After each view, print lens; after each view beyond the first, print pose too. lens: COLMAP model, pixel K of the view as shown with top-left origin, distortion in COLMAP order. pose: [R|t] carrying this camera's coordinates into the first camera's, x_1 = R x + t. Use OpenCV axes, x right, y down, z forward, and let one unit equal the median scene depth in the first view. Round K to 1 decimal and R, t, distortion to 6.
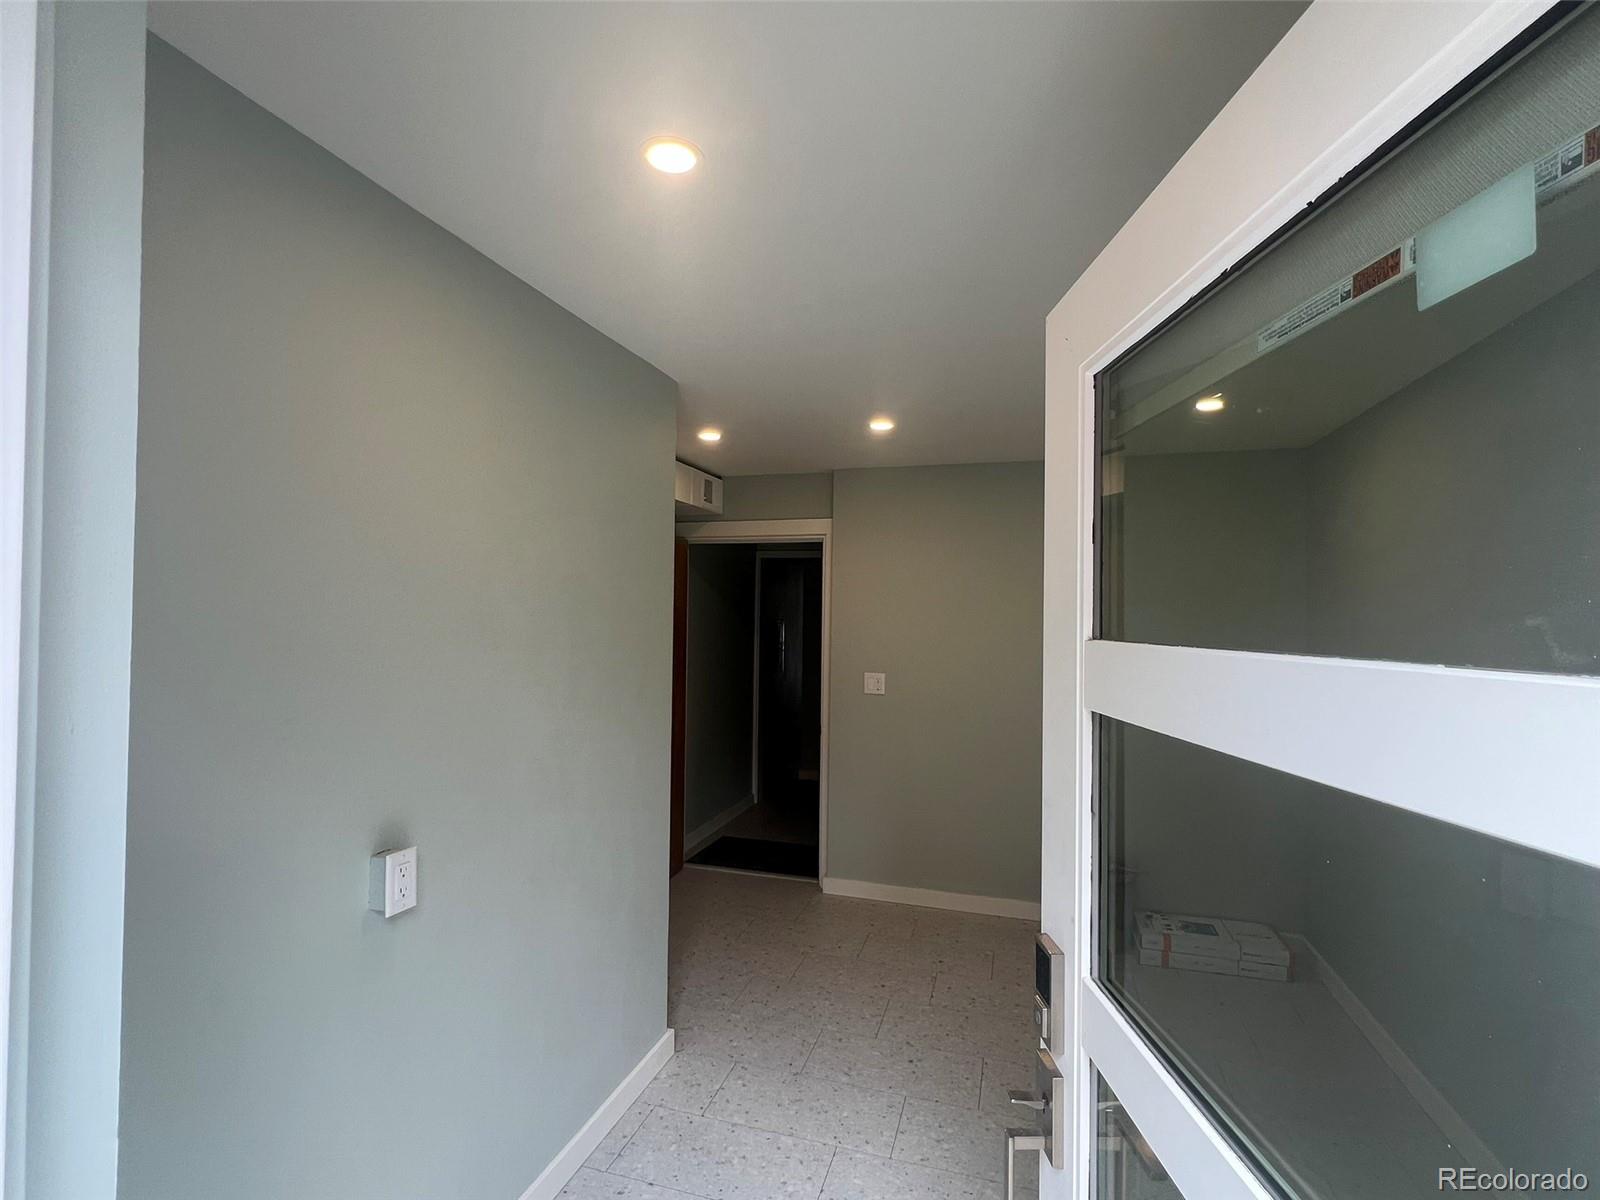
lens RADIAL K [[748.7, 0, 800.0], [0, 748.7, 600.0], [0, 0, 1]] dist [0.001595, 0.000447]
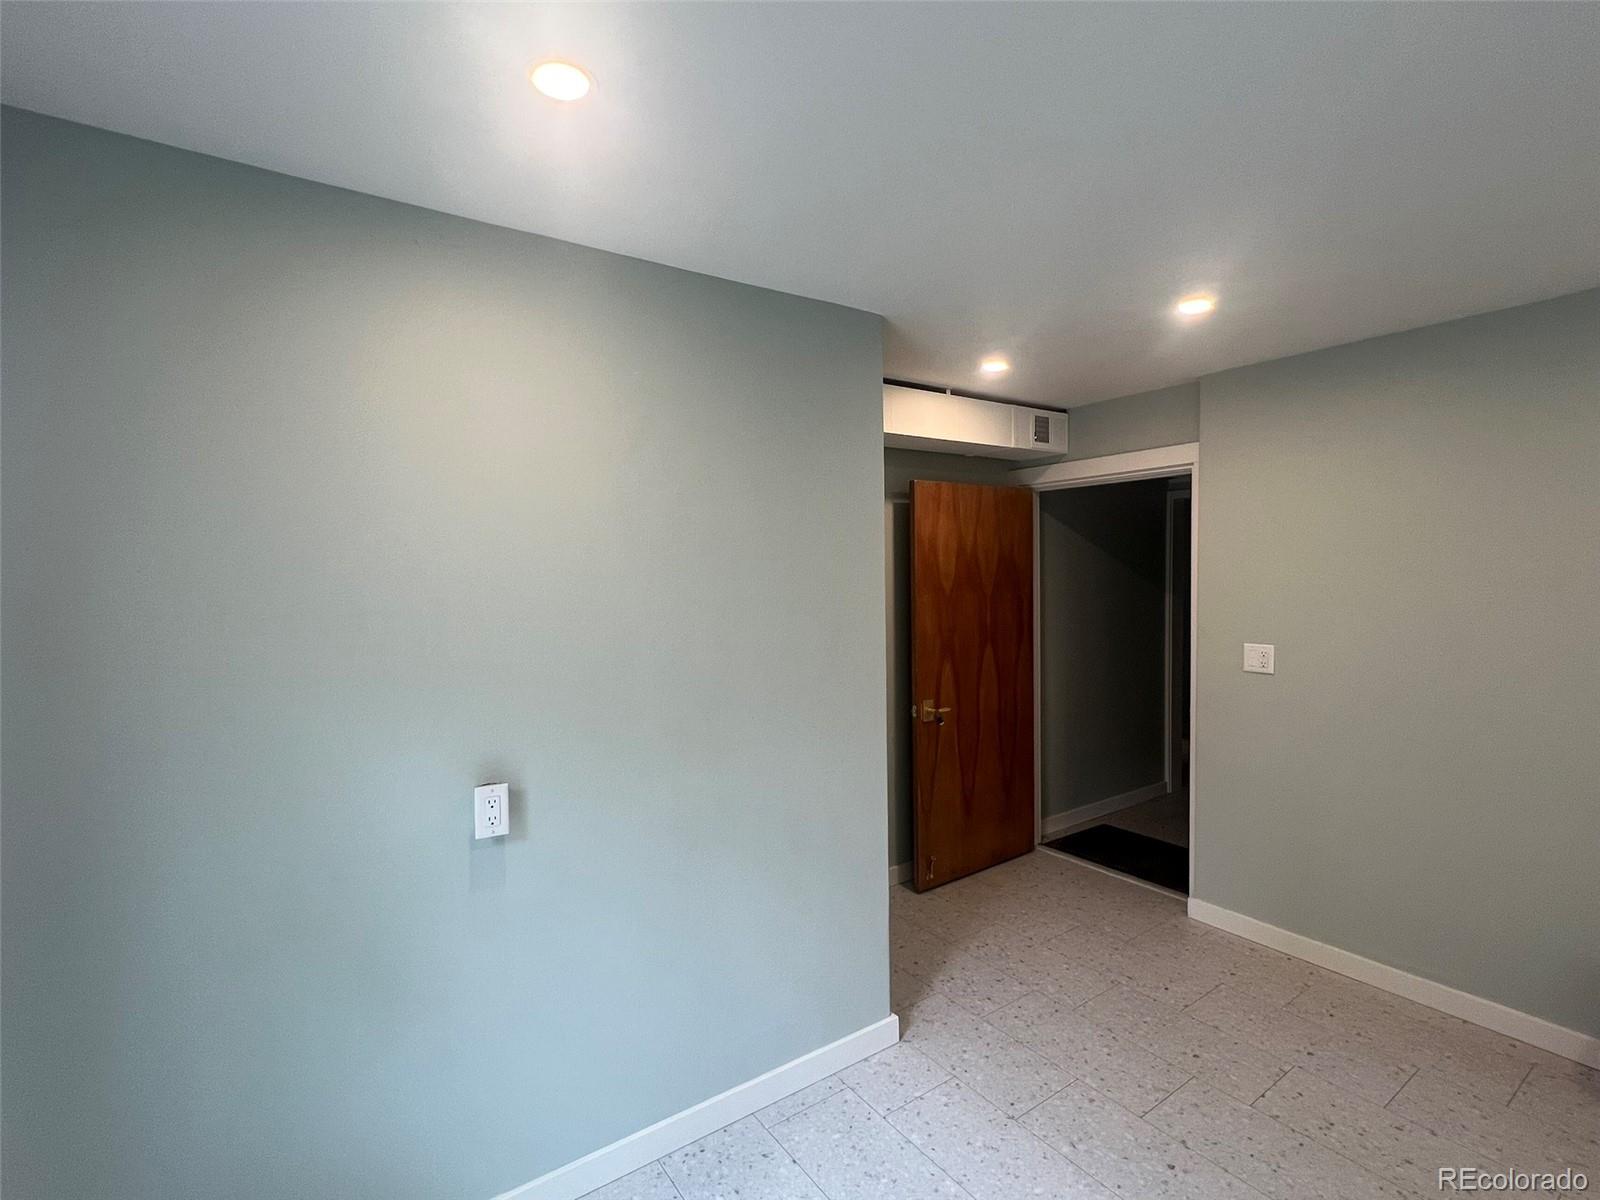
lens RADIAL K [[748.7, 0, 800.0], [0, 748.7, 600.0], [0, 0, 1]] dist [0.001595, 0.000447]
pose [[0.783798, -0.006543, -0.620981, 0.206478], [0.040862, 0.998321, 0.041057, 0.005301], [0.619670, -0.057555, 0.782750, 0.140615]]
